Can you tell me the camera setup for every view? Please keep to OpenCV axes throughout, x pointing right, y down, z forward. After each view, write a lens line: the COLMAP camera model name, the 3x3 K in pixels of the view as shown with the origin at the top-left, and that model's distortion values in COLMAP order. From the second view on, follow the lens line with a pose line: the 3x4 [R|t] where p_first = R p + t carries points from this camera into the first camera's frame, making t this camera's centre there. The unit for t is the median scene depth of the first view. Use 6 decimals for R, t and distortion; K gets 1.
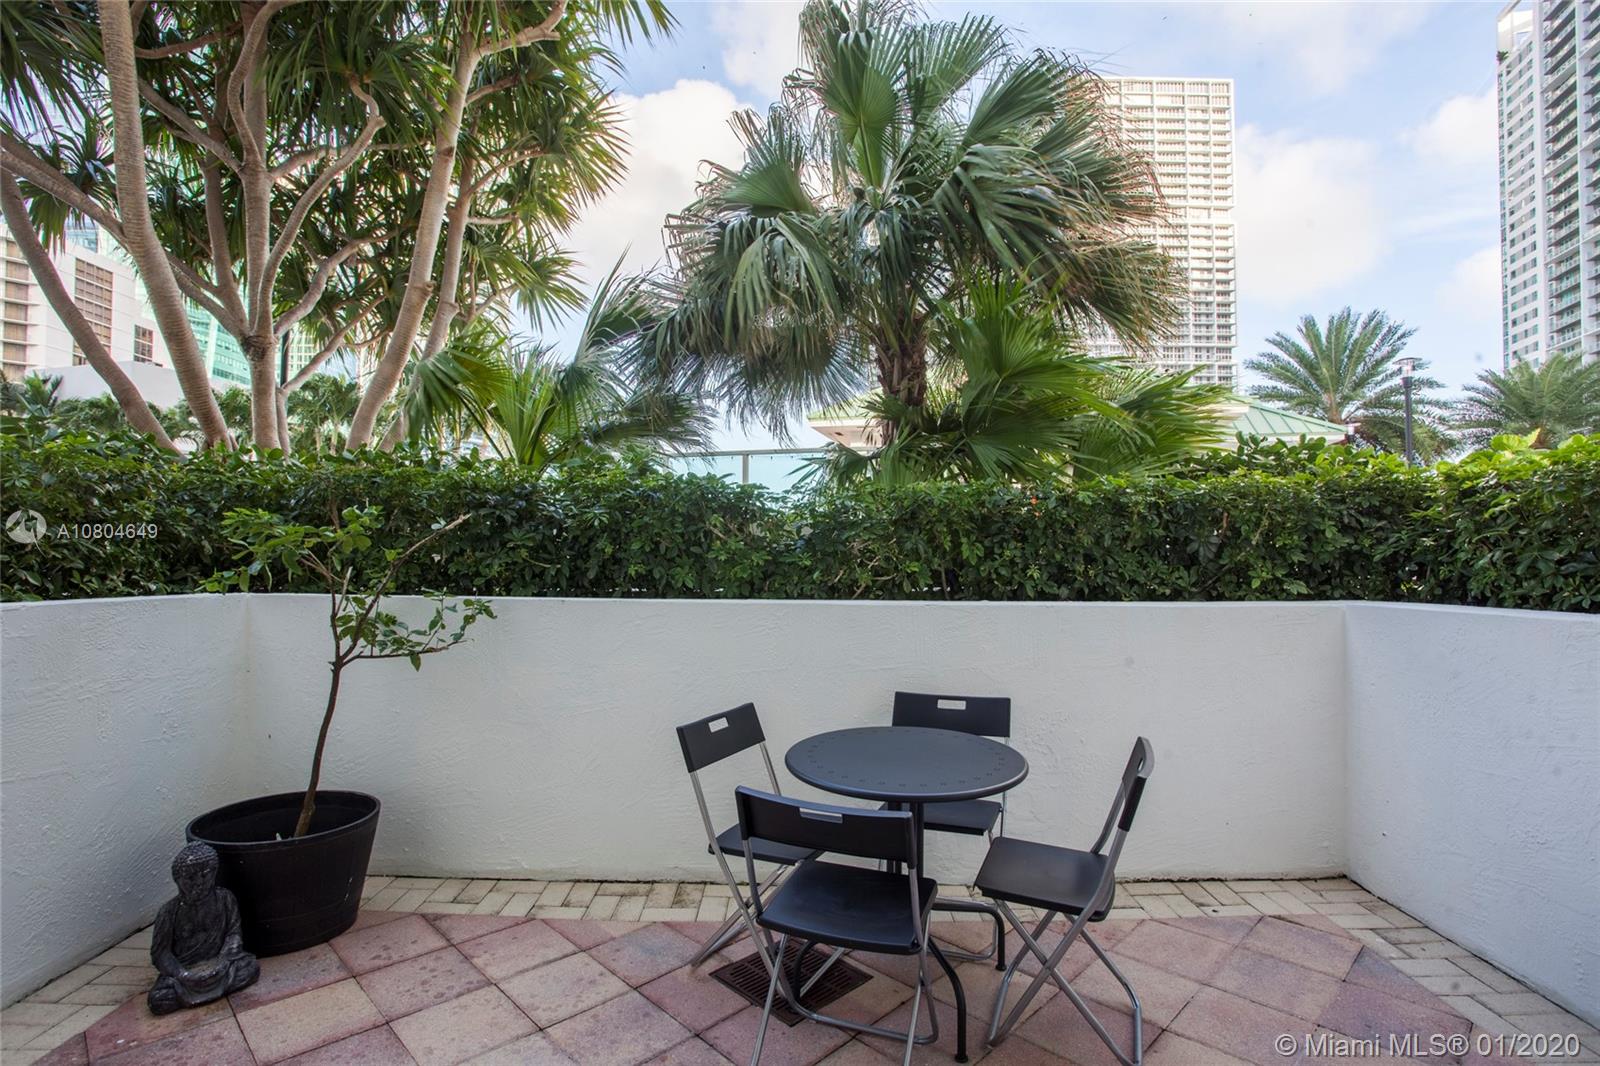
lens RADIAL K [[804.6, 0, 804.9], [0, 804.6, 528.0], [0, 0, 1]] dist [-0.069050, 0.033404]
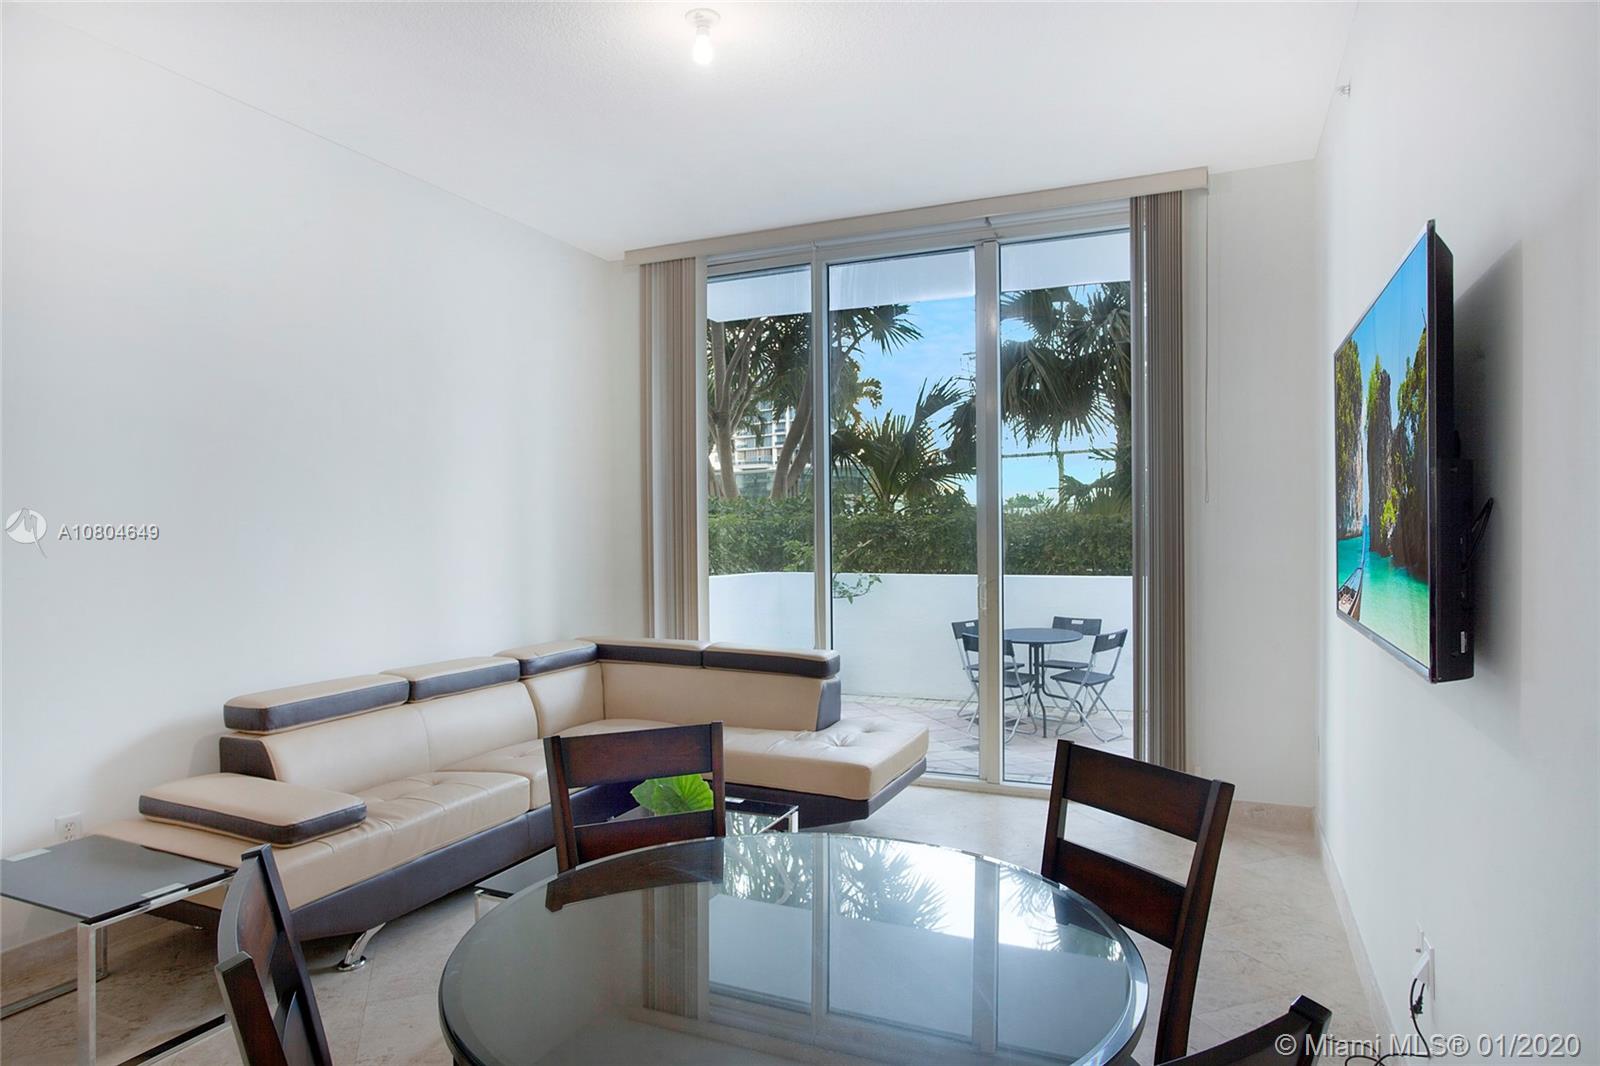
lens RADIAL K [[970.9, 0, 800.0], [0, 970.9, 533.0], [0, 0, 1]] dist [-0.075427, -0.000089]
pose [[0.915938, -0.011903, -0.401143, 0.491498], [0.029476, 0.998856, 0.037664, -0.134440], [0.400236, -0.046322, 0.915241, -1.555984]]
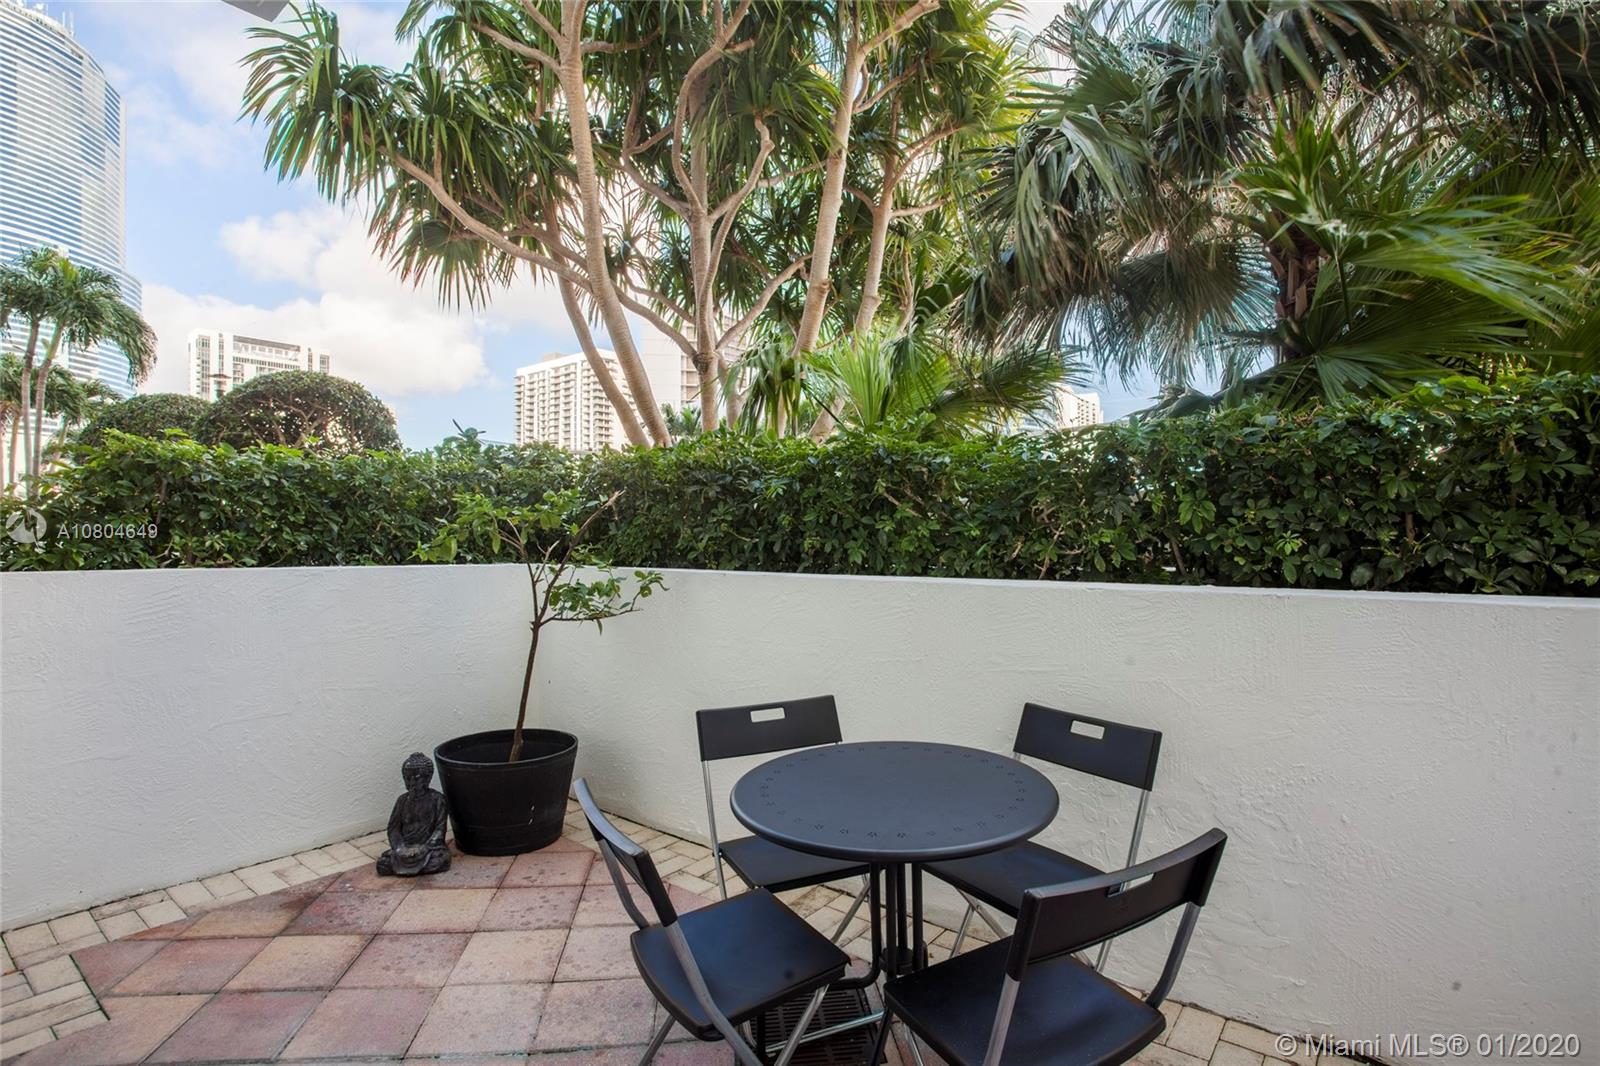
lens RADIAL K [[804.6, 0, 804.9], [0, 804.6, 528.0], [0, 0, 1]] dist [-0.069050, 0.033404]
pose [[0.779683, -0.017003, -0.625943, 0.378997], [0.031813, 0.999416, 0.012478, 0.022896], [0.625366, -0.029642, 0.779769, 0.266931]]
